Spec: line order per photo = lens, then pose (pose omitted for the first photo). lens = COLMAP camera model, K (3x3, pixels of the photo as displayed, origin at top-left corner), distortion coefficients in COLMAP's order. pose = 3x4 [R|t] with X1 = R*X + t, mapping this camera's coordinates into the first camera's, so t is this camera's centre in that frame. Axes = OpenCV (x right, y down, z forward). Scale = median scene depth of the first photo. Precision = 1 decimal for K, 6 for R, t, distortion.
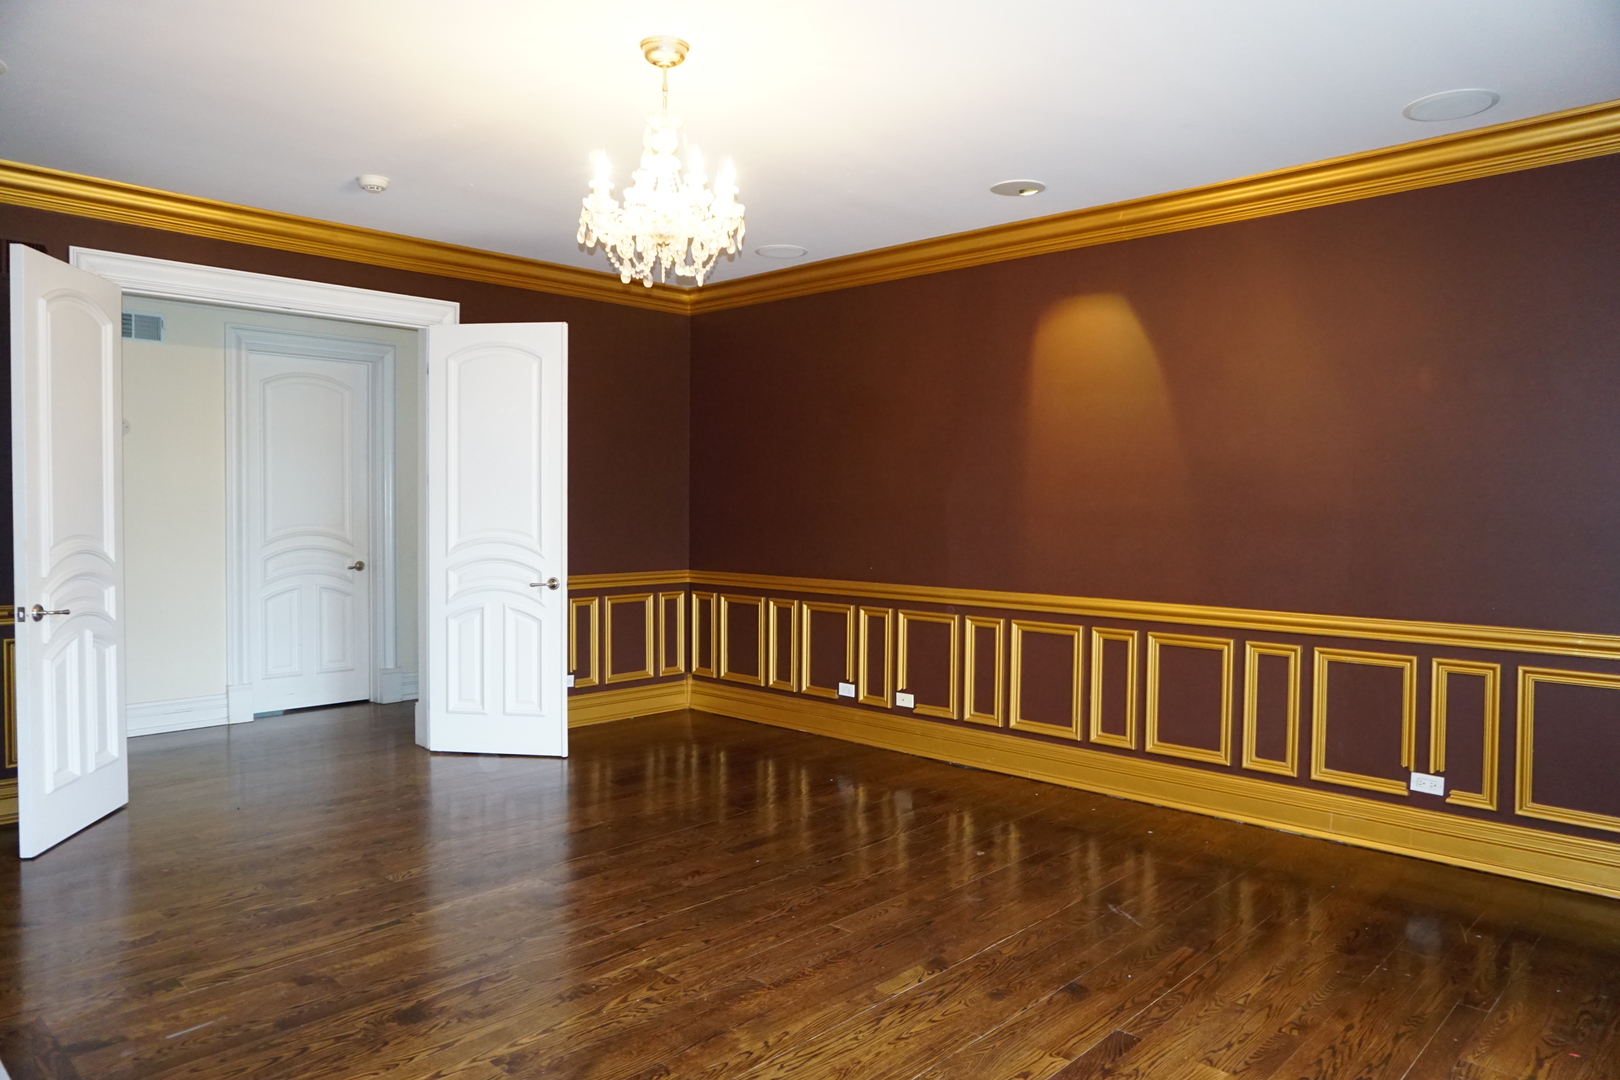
lens RADIAL K [[1082.6, 0, 818.9], [0, 1082.6, 540.4], [0, 0, 1]] dist [-0.043350, 0.022699]
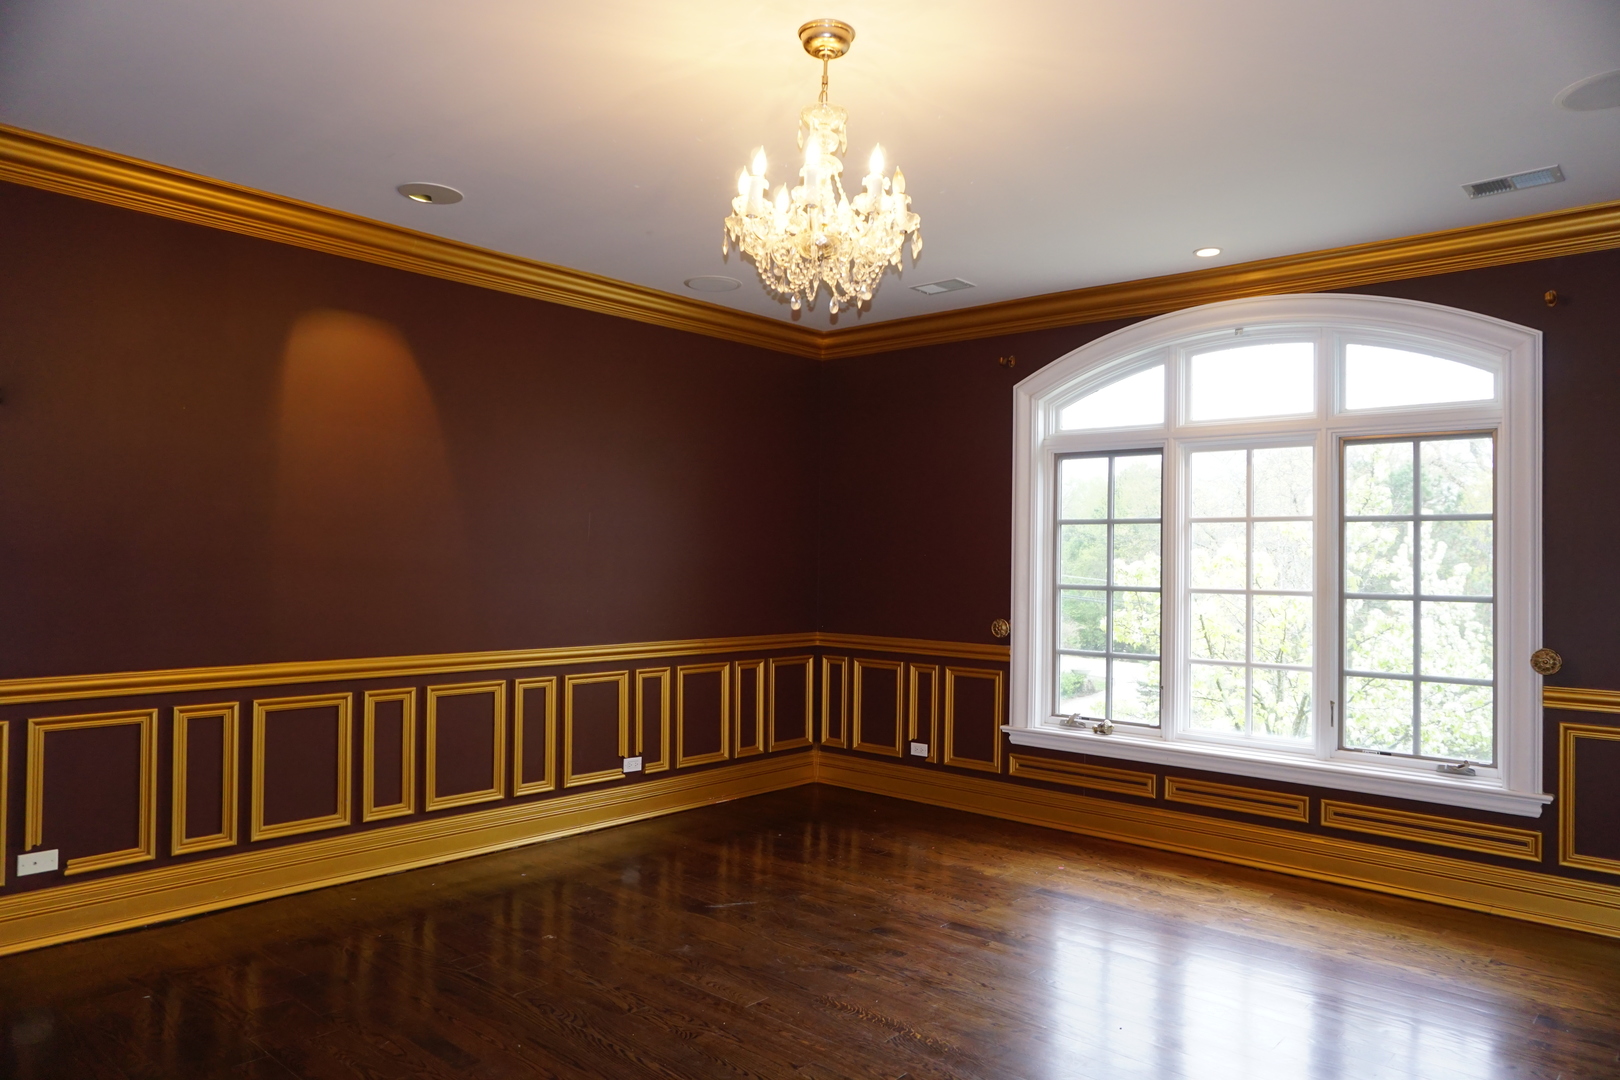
lens RADIAL K [[1082.6, 0, 813.5], [0, 1082.6, 531.0], [0, 0, 1]] dist [-0.043350, 0.022699]
pose [[-0.015994, 0.021021, 0.999651, -0.692845], [0.027114, 0.999420, -0.020582, -0.024662], [-0.999504, 0.026775, -0.016555, 0.709169]]
